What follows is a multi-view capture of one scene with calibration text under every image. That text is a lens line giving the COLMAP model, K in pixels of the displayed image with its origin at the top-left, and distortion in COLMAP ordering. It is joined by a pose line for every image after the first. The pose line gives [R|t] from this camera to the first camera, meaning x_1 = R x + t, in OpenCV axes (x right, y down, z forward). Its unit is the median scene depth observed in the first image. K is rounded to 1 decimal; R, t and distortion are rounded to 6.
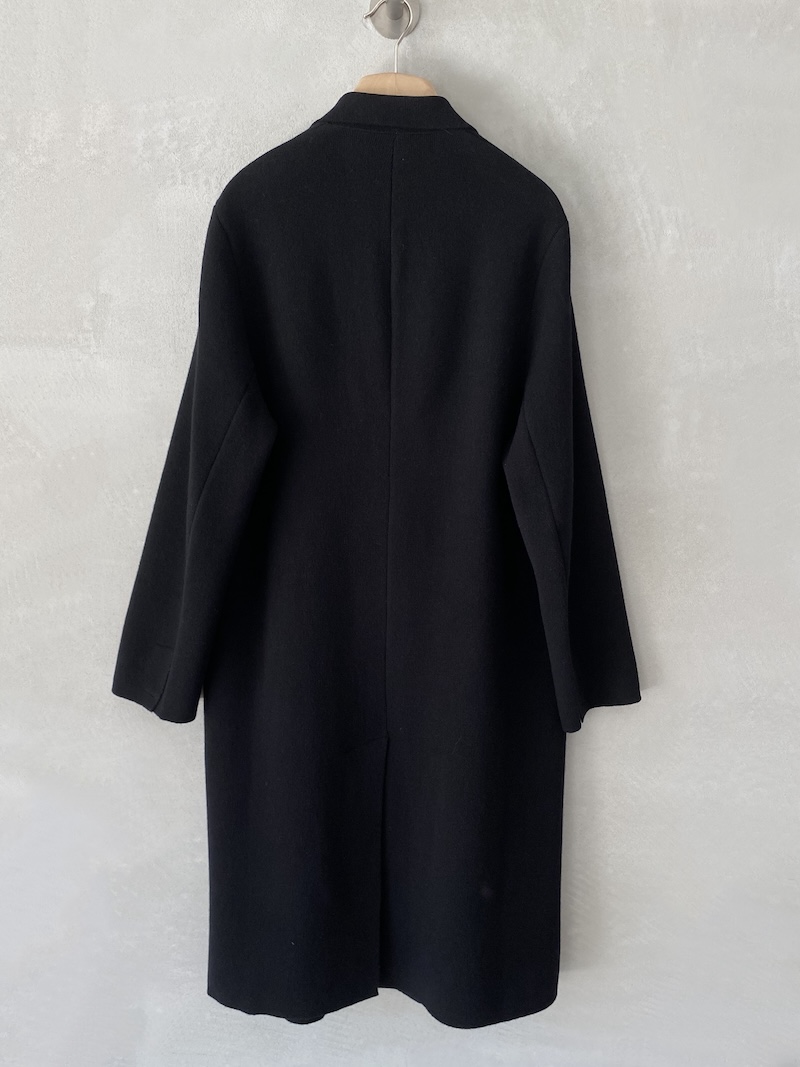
lens RADIAL K [[822.2, 0, 395.5], [0, 822.2, 536.9], [0, 0, 1]] dist [0.007708, -0.007302]
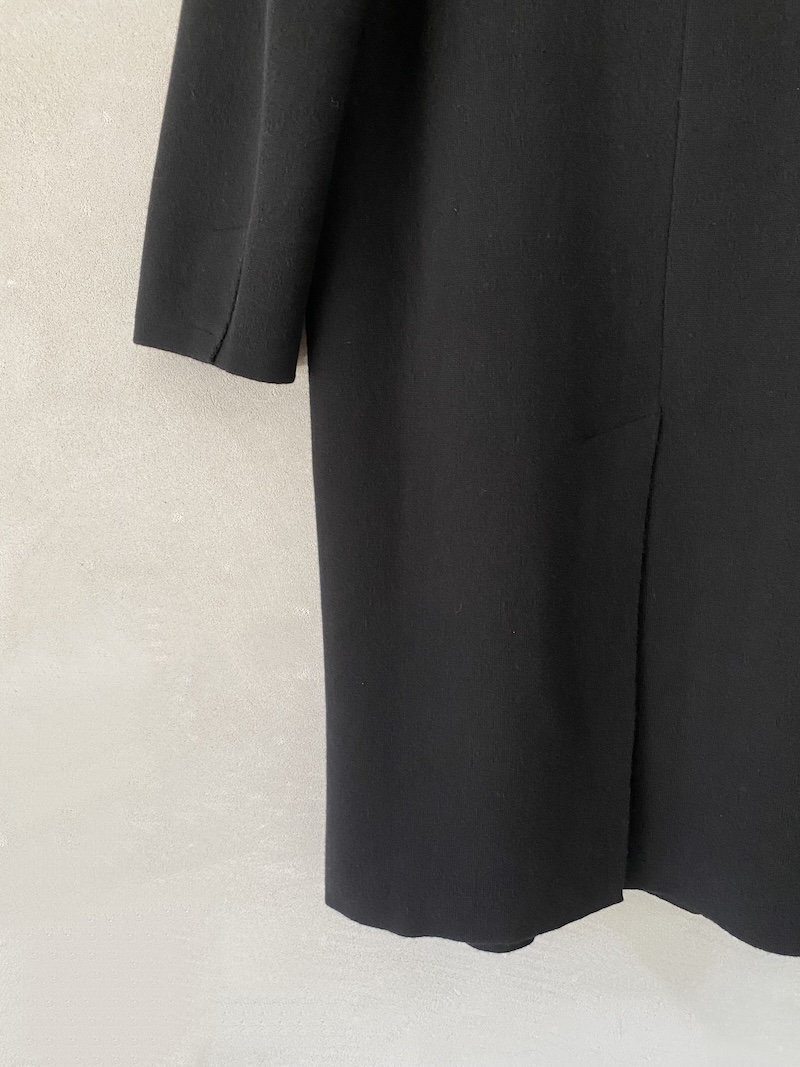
lens RADIAL K [[822.2, 0, 425.3], [0, 822.2, 509.3], [0, 0, 1]] dist [0.007708, -0.007302]
pose [[0.999167, -0.028132, -0.029556, -0.157970], [0.029347, 0.998708, 0.041494, 0.303737], [0.028351, -0.042327, 0.998701, 0.516299]]
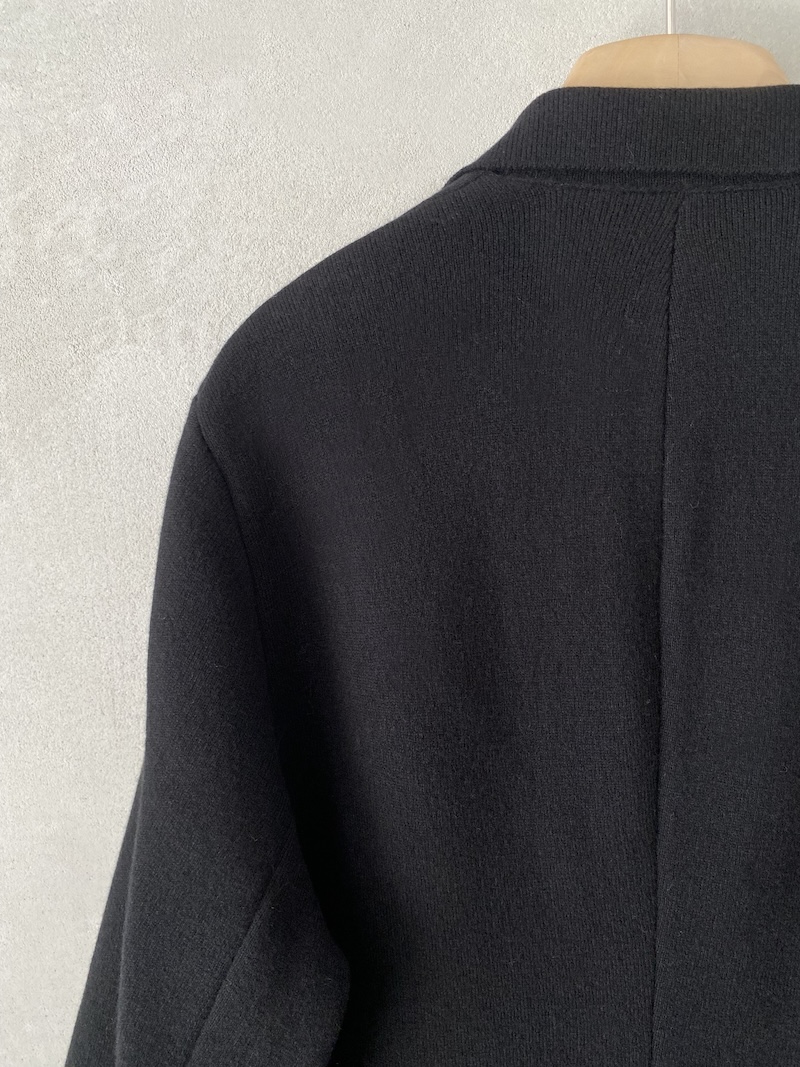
lens RADIAL K [[822.2, 0, 400.4], [0, 822.2, 540.7], [0, 0, 1]] dist [0.007708, -0.007302]
pose [[0.994403, -0.010190, -0.105158, -0.077872], [-0.001472, 0.993906, -0.110222, -0.272014], [0.105641, 0.109760, 0.988328, 0.590923]]
